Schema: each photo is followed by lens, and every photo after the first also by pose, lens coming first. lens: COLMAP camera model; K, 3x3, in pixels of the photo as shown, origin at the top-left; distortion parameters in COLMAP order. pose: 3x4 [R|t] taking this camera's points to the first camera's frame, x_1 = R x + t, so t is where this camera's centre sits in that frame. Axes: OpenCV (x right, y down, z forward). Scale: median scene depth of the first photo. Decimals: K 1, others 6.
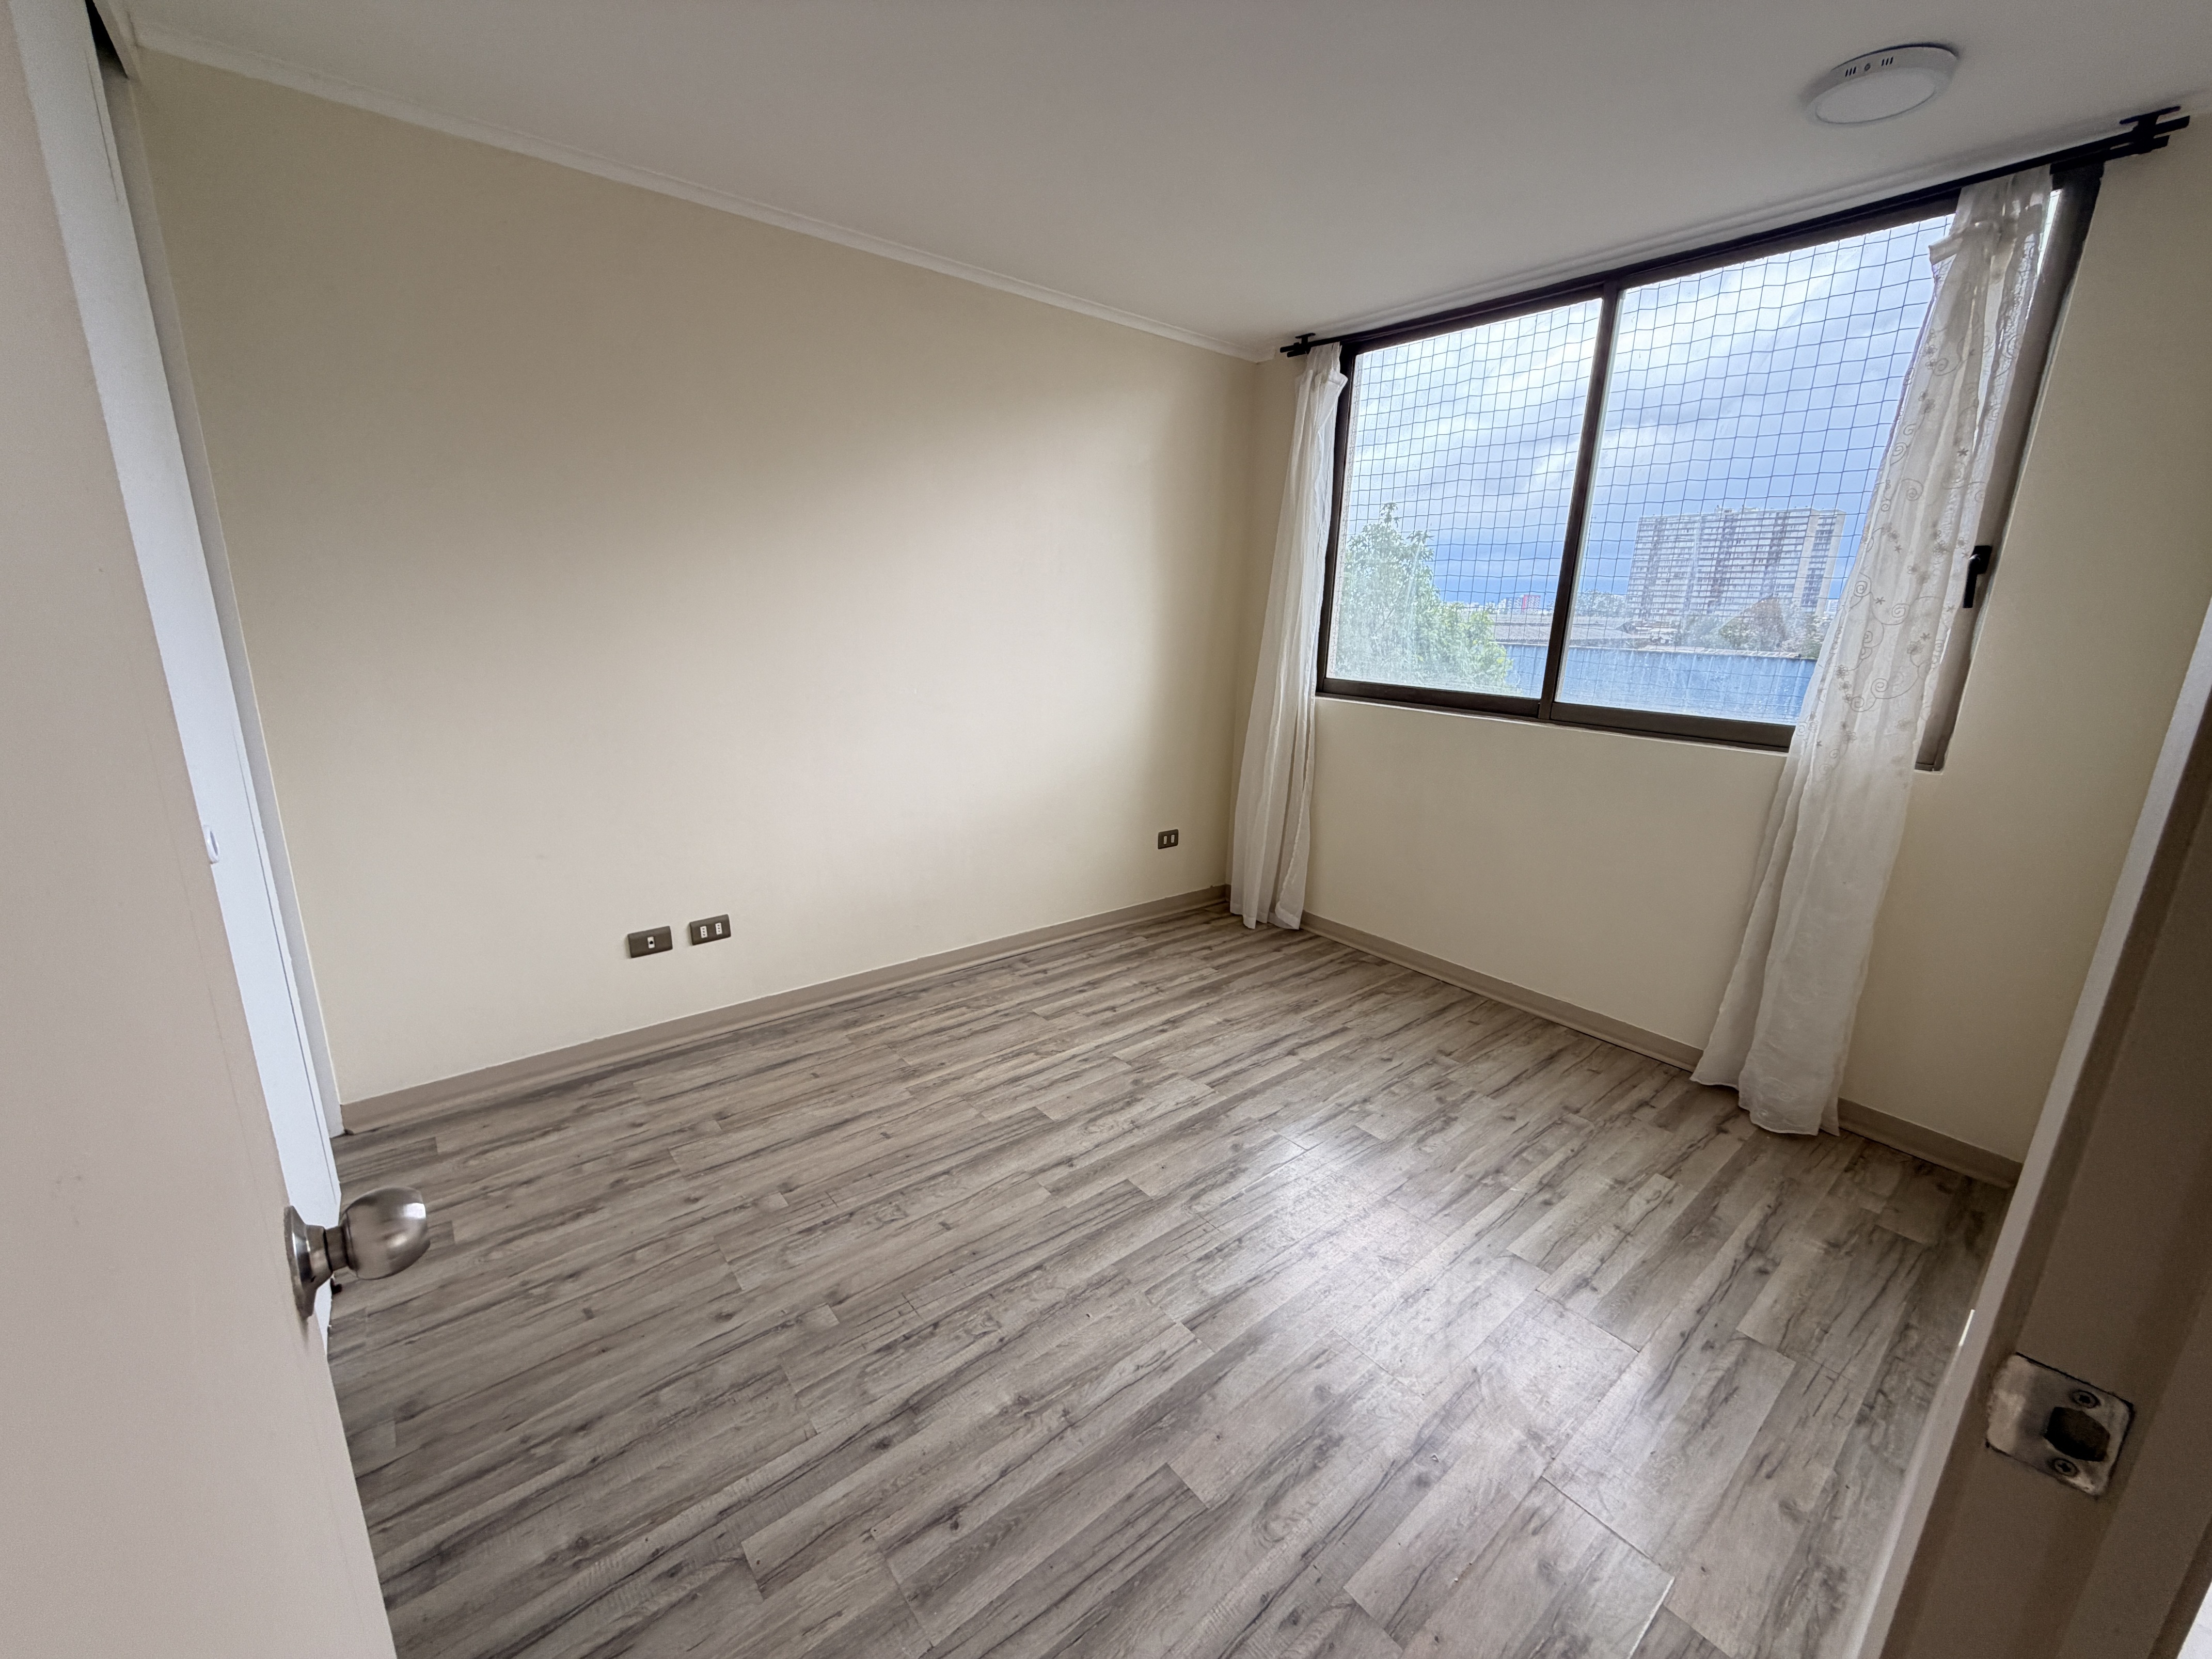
lens RADIAL K [[880.8, 0, 1089.0], [0, 880.8, 822.3], [0, 0, 1]] dist [-0.000828, 0.000675]
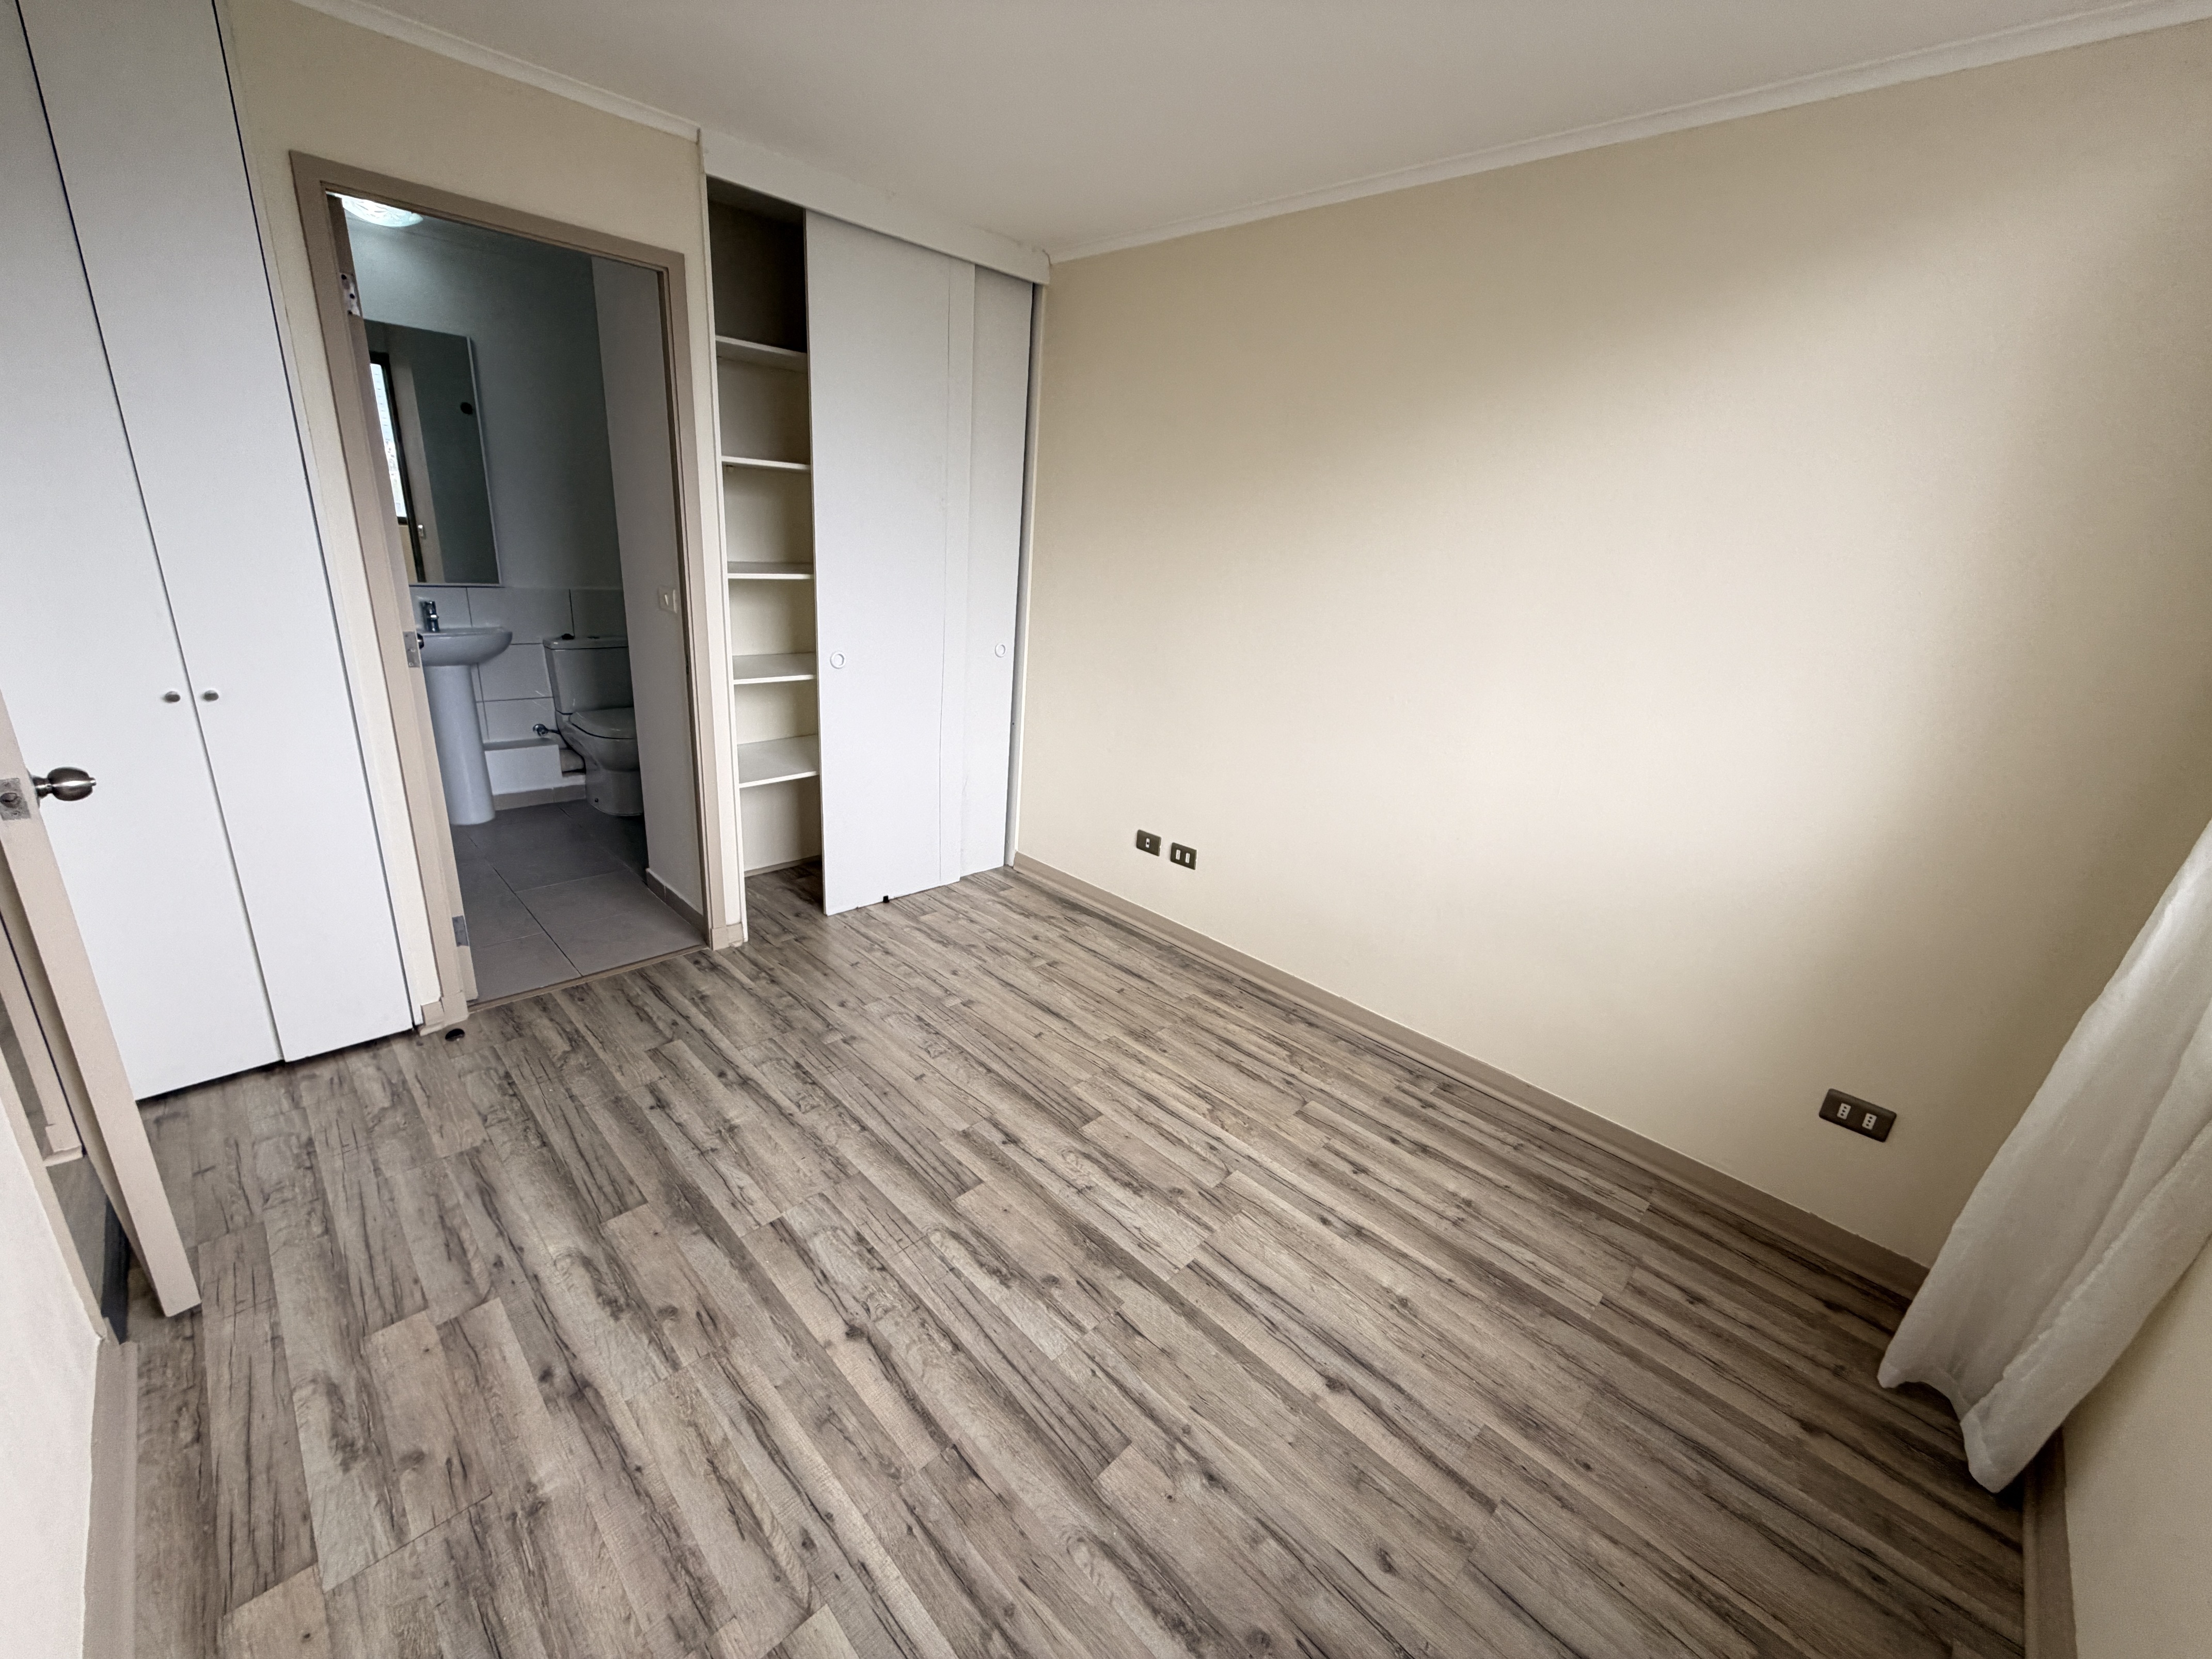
lens RADIAL K [[880.8, 0, 1105.0], [0, 880.8, 822.5], [0, 0, 1]] dist [-0.000828, 0.000675]
pose [[0.118452, 0.296084, -0.947789, 0.681145], [-0.309589, 0.917942, 0.248068, -0.183972], [0.943464, 0.264041, 0.200397, 0.667237]]
